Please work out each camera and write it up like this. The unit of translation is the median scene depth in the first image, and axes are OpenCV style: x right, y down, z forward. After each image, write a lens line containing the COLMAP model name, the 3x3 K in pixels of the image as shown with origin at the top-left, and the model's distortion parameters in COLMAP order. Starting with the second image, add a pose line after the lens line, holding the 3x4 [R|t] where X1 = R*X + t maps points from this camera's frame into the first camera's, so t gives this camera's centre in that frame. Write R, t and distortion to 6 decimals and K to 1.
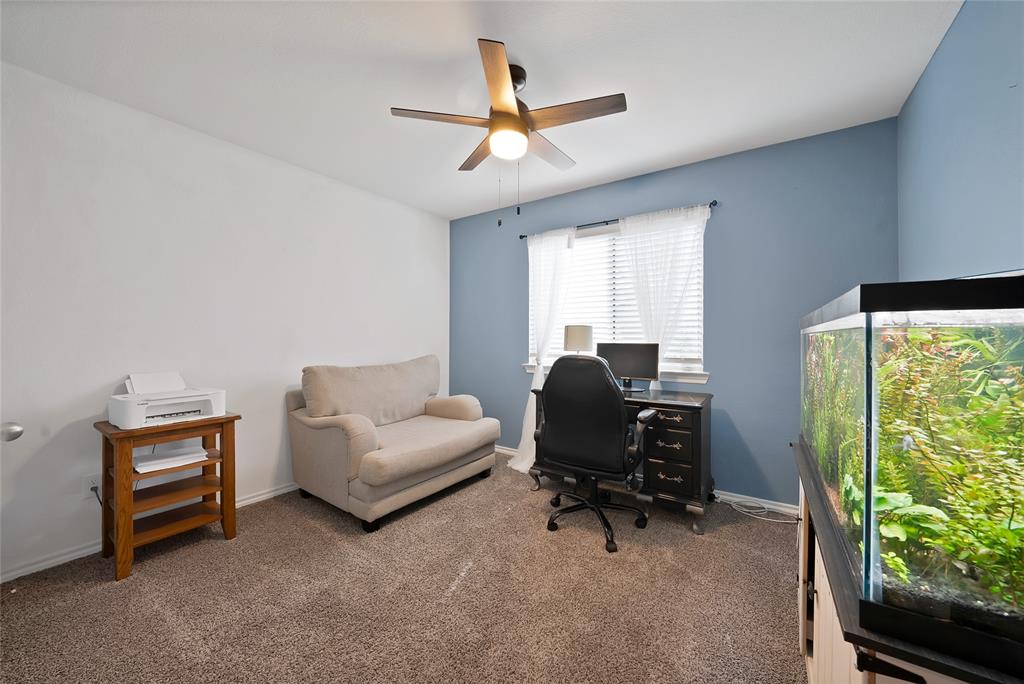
lens RADIAL K [[373.5, 0, 510.2], [0, 373.5, 338.3], [0, 0, 1]] dist [-0.014494, 0.000329]
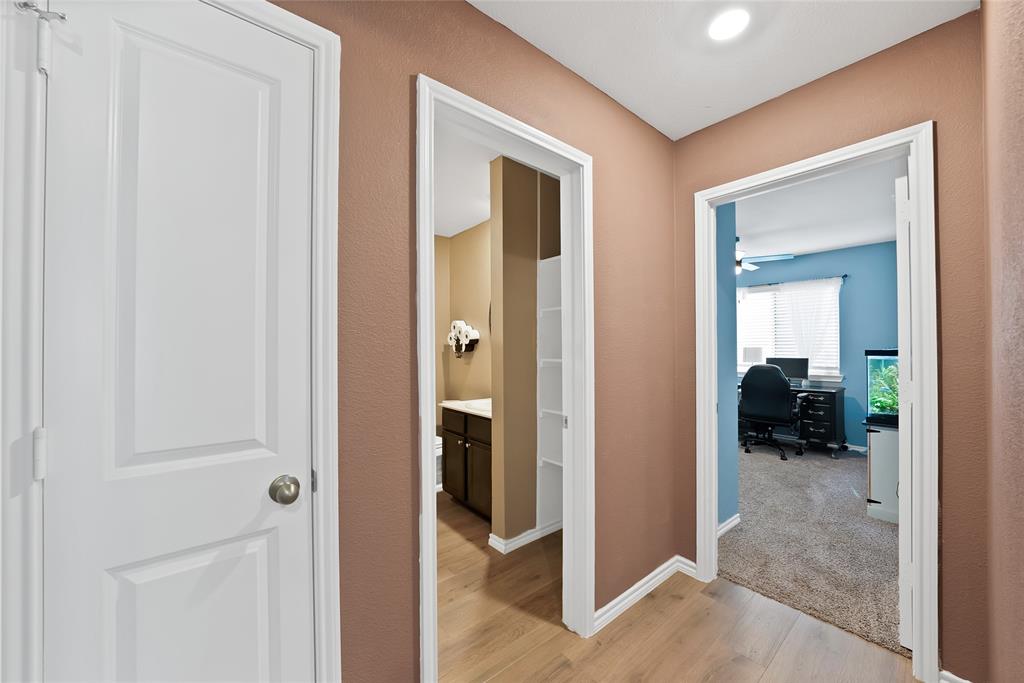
lens RADIAL K [[379.4, 0, 512.0], [0, 379.4, 341.5], [0, 0, 1]] dist [-0.014208, 0.000169]
pose [[0.964252, -0.004547, -0.264949, -0.534569], [0.001230, 0.999919, -0.012681, -0.048615], [0.264985, 0.011902, 0.964179, -1.204961]]
